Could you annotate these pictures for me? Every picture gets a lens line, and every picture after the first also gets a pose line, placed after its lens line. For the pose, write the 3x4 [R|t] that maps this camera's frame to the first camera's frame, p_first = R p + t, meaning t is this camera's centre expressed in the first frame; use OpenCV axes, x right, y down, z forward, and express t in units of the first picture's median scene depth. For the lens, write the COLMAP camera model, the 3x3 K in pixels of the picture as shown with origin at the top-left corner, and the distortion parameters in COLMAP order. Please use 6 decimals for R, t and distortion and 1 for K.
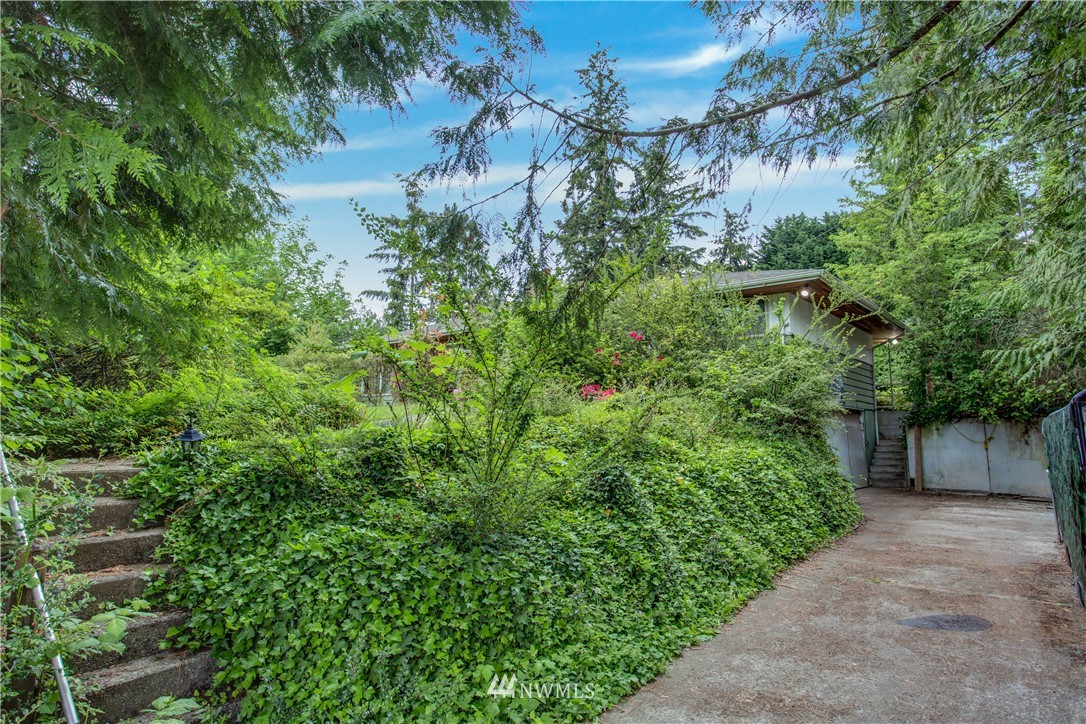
lens RADIAL K [[657.0, 0, 543.0], [0, 657.0, 361.2], [0, 0, 1]] dist [-0.001714, -0.000156]
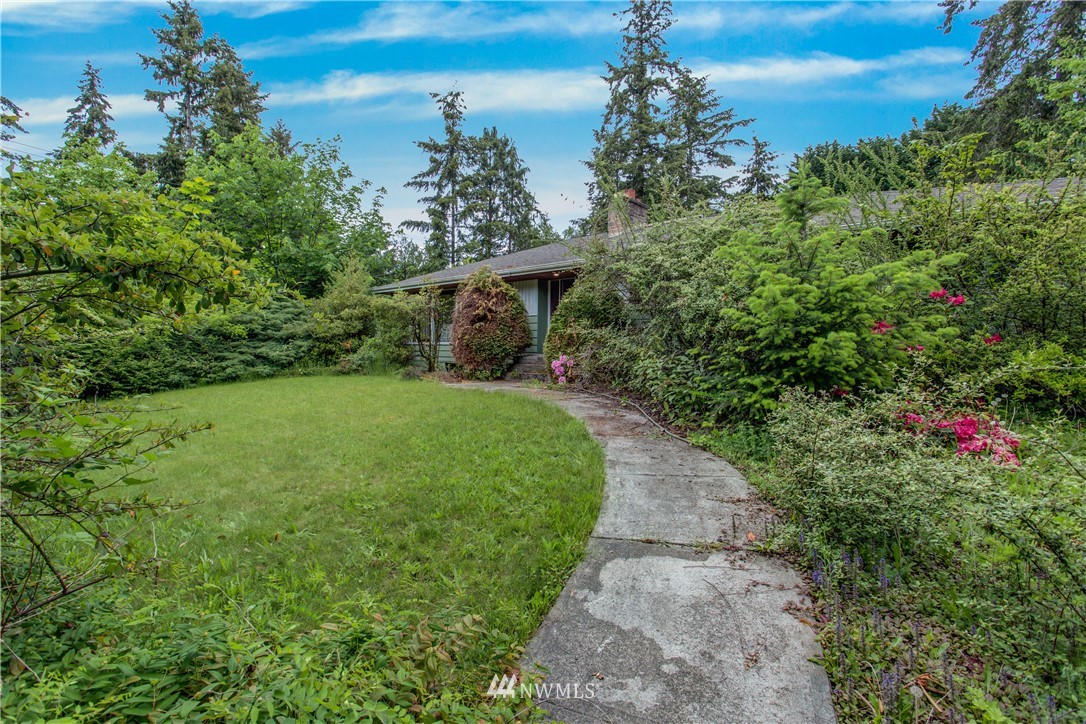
lens RADIAL K [[533.9, 0, 543.0], [0, 533.9, 364.0], [0, 0, 1]] dist [-0.023160, 0.000260]
pose [[0.999954, -0.003050, -0.009119, -0.058868], [0.004408, 0.988247, 0.152799, -0.017765], [0.008546, -0.152832, 0.988215, 0.188182]]
